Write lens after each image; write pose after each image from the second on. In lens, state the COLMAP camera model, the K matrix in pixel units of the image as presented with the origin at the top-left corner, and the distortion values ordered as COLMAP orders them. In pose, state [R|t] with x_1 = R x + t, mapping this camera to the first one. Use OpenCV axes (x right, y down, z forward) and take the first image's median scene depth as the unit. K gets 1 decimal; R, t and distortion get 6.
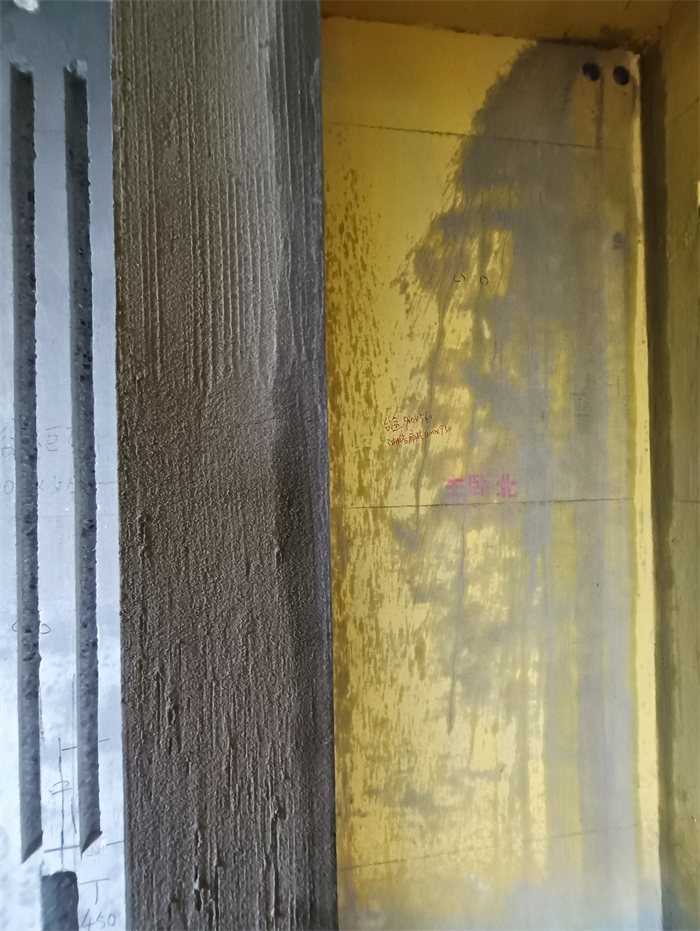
lens RADIAL K [[421.4, 0, 349.8], [0, 421.4, 470.1], [0, 0, 1]] dist [-0.005372, 0.001207]
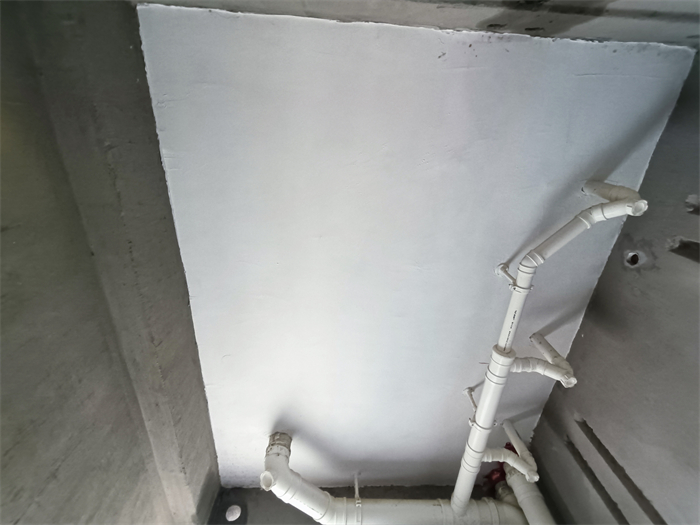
lens RADIAL K [[316.8, 0, 351.7], [0, 316.8, 256.0], [0, 0, 1]] dist [-0.008077, 0.002400]
pose [[-0.079383, -0.900492, -0.427565, -0.295883], [0.049429, 0.424836, -0.903920, -0.125409], [0.995618, -0.092890, 0.010785, 0.016582]]
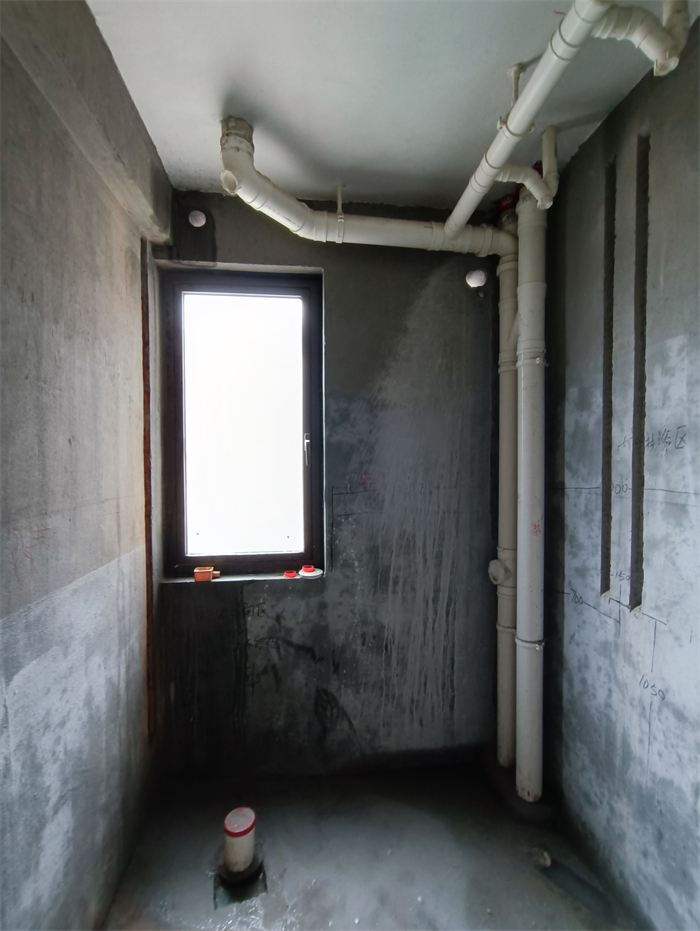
lens RADIAL K [[421.4, 0, 356.5], [0, 421.4, 467.0], [0, 0, 1]] dist [-0.005372, 0.001207]
pose [[-0.012530, 0.038904, -0.999164, -0.220308], [0.011559, 0.999182, 0.038760, -0.028576], [0.999855, -0.011064, -0.012970, 0.030565]]
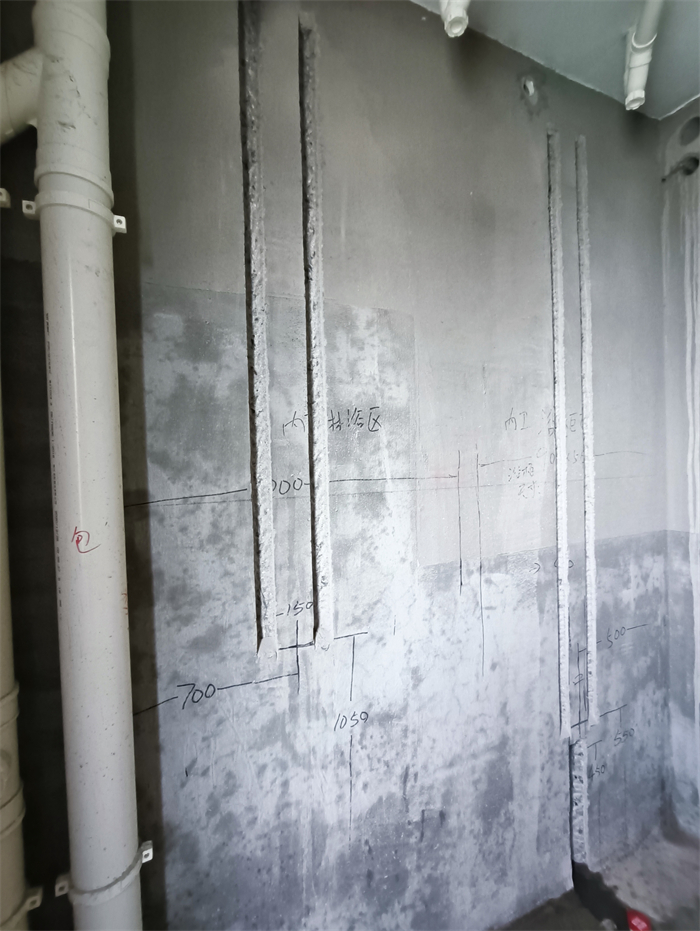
lens RADIAL K [[421.4, 0, 361.1], [0, 421.4, 467.4], [0, 0, 1]] dist [-0.005372, 0.001207]
pose [[0.961277, -0.010105, 0.275399, -1.517779], [0.004160, 0.999746, 0.022163, 0.032844], [-0.275553, -0.020159, 0.961075, -0.087436]]
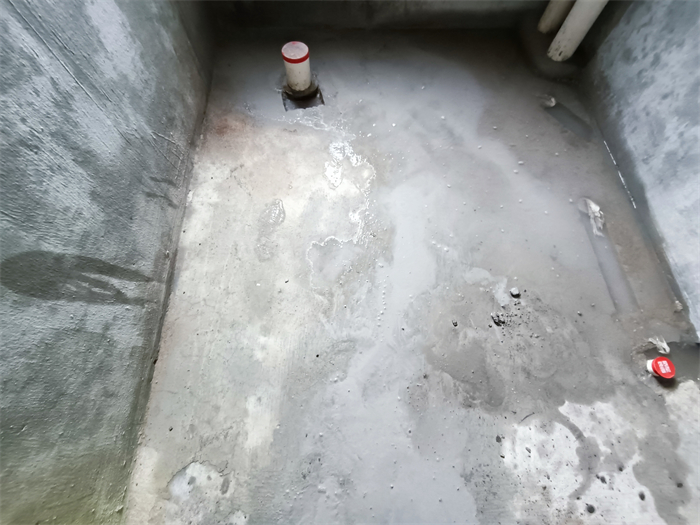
lens RADIAL K [[316.8, 0, 350.6], [0, 316.8, 258.9], [0, 0, 1]] dist [-0.008077, 0.002400]
pose [[-0.099135, 0.925370, -0.365872, -0.438622], [0.001432, 0.367816, 0.929898, 0.373000], [0.995073, 0.091662, -0.037789, -0.064927]]
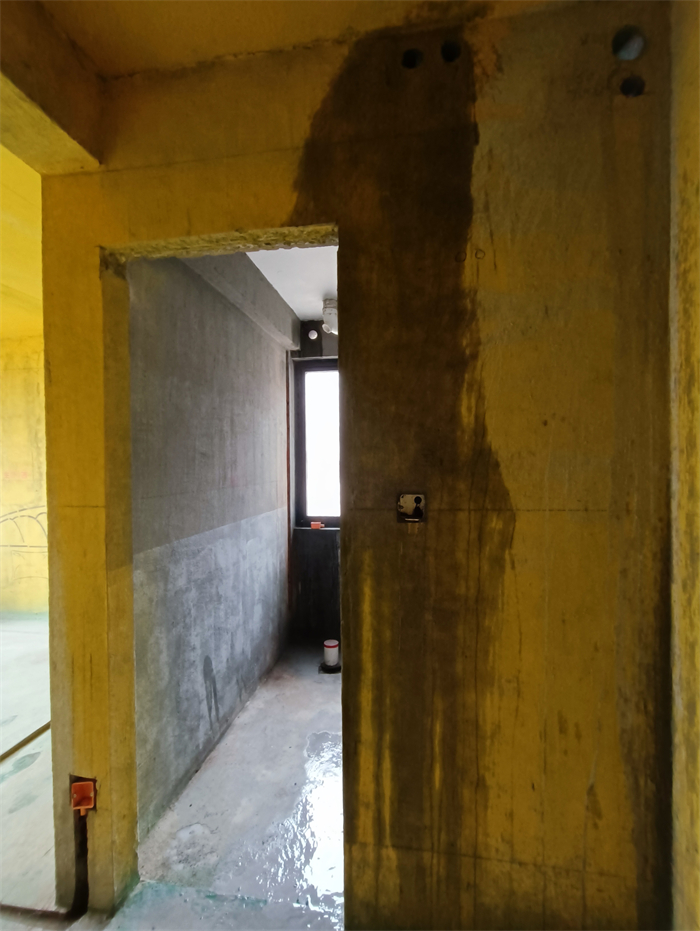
lens RADIAL K [[421.4, 0, 356.8], [0, 421.4, 465.9], [0, 0, 1]] dist [-0.005372, 0.001207]
pose [[-0.280779, 0.028651, -0.959345, 0.973876], [0.019776, 0.999515, 0.024063, -0.046245], [0.959569, -0.012216, -0.281209, 0.548307]]
